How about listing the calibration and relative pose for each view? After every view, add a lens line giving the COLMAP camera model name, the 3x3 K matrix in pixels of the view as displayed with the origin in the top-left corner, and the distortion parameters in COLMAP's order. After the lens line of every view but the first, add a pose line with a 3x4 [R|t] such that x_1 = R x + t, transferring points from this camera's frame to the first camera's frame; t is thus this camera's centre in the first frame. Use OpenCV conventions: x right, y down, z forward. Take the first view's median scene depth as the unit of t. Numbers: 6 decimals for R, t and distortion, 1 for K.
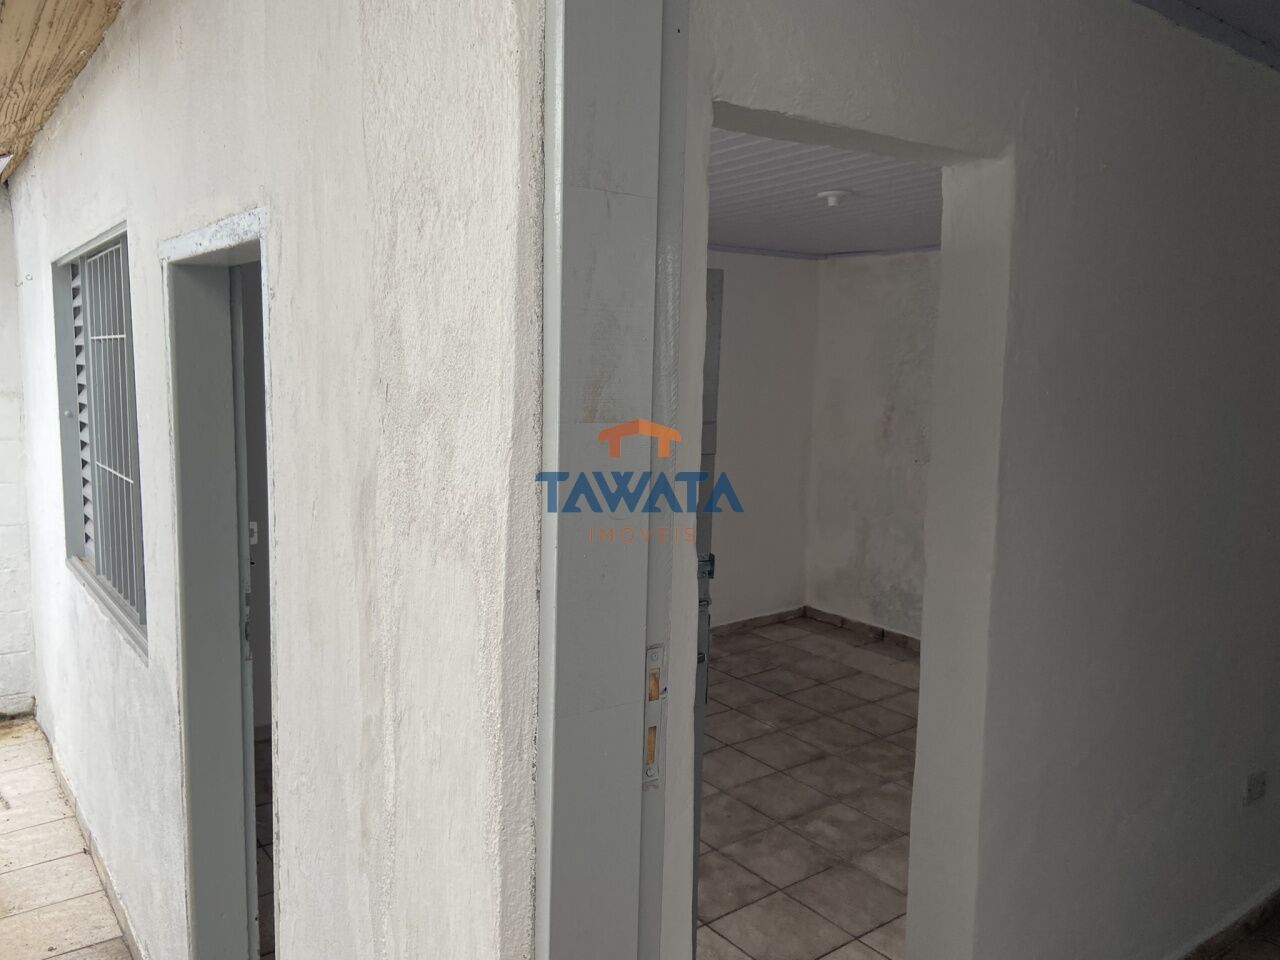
lens RADIAL K [[952.8, 0, 640.4], [0, 952.8, 480.7], [0, 0, 1]] dist [0.099305, -0.124100]
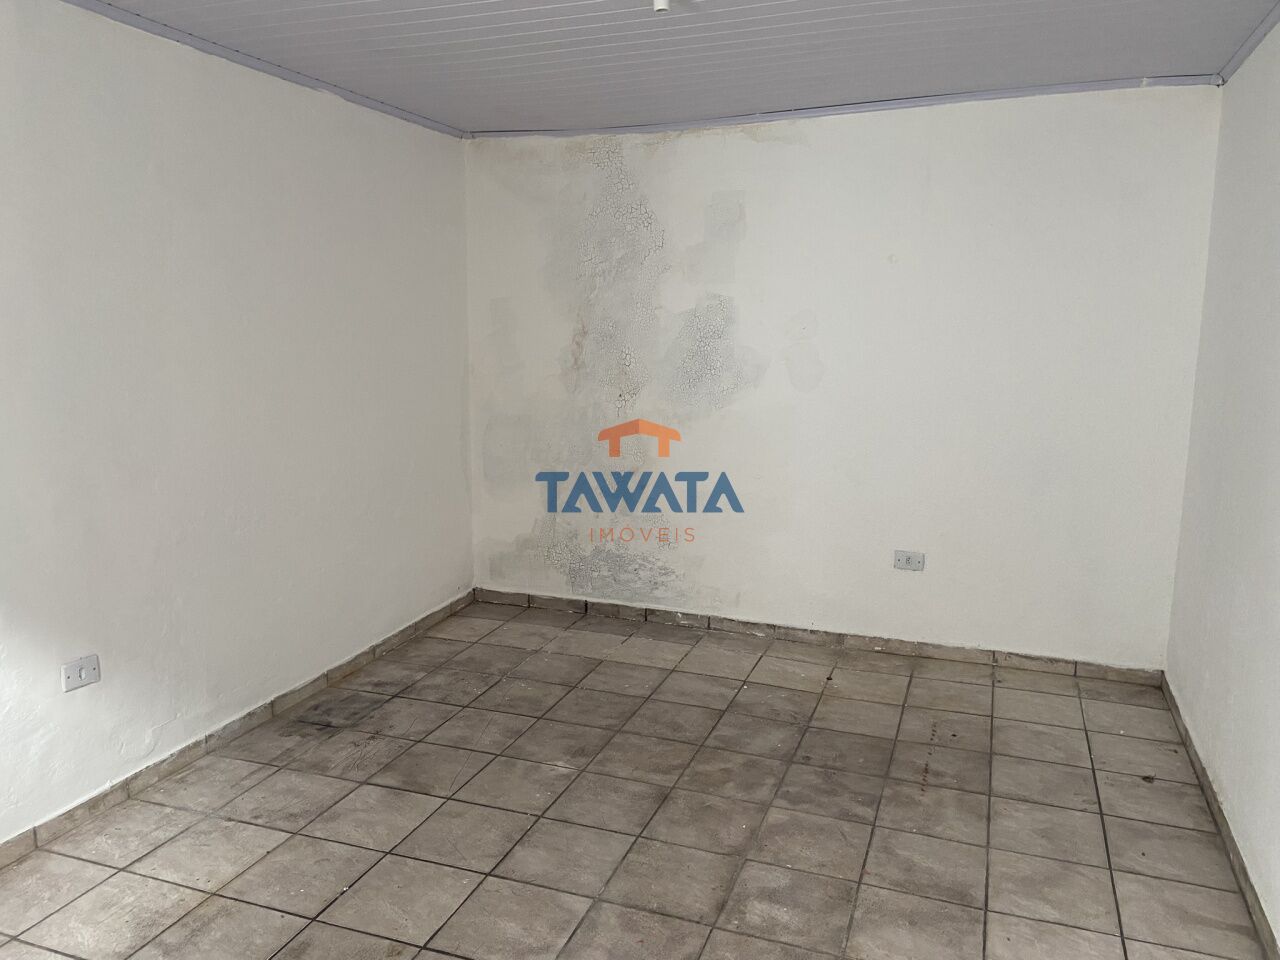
lens RADIAL K [[952.8, 0, 646.9], [0, 952.8, 486.3], [0, 0, 1]] dist [0.099305, -0.124100]
pose [[0.837498, -0.107949, 0.535672, -0.144572], [0.077623, 0.993854, 0.078922, -0.005851], [-0.540899, -0.024517, 0.840730, 0.296400]]
